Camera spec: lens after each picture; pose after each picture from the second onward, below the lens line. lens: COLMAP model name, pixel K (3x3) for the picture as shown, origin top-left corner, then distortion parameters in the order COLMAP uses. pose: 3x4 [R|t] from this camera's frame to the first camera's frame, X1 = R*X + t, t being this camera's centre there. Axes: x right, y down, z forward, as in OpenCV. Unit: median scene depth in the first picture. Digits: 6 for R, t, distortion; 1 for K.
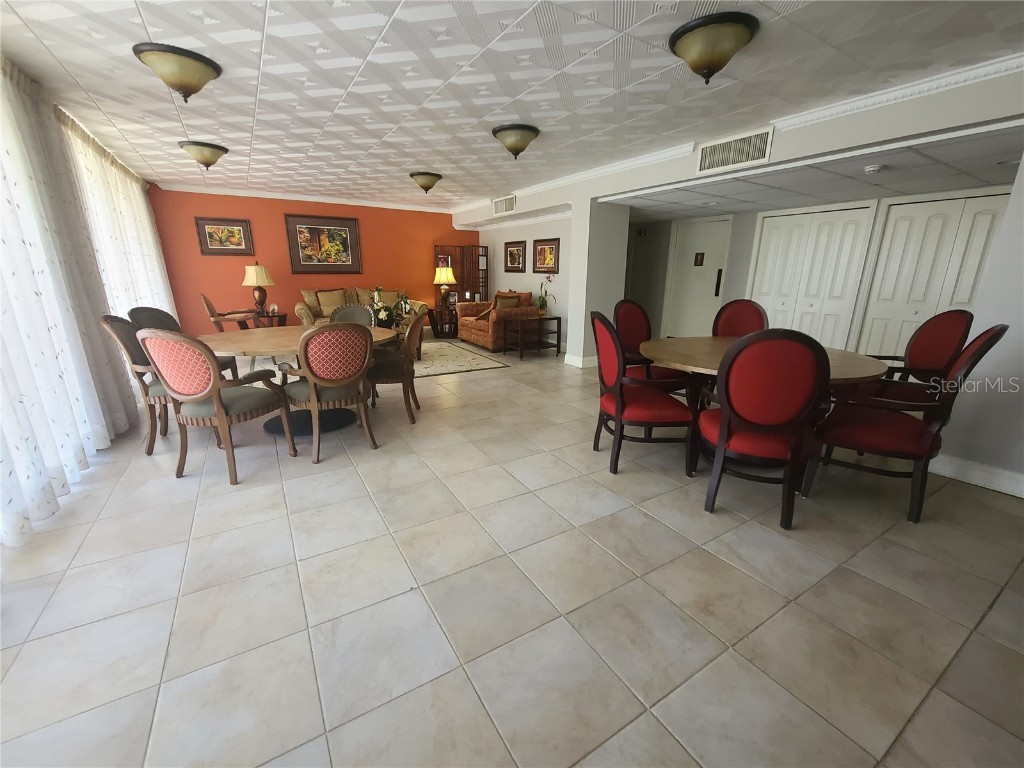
lens RADIAL K [[418.3, 0, 513.8], [0, 418.3, 389.4], [0, 0, 1]] dist [-0.015613, 0.002197]
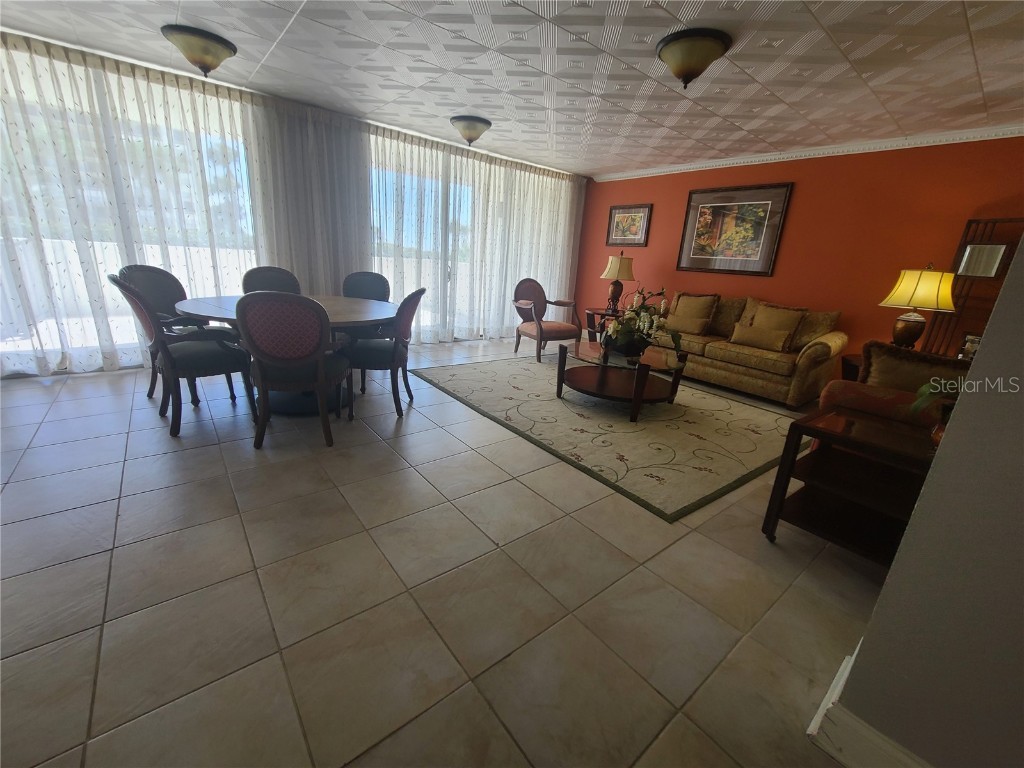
lens RADIAL K [[418.3, 0, 513.8], [0, 418.3, 389.4], [0, 0, 1]] dist [-0.015613, 0.002197]
pose [[0.132520, 0.290623, -0.947616, 0.217889], [-0.331024, 0.914133, 0.234062, -0.155965], [0.934271, 0.282665, 0.217344, 0.609125]]
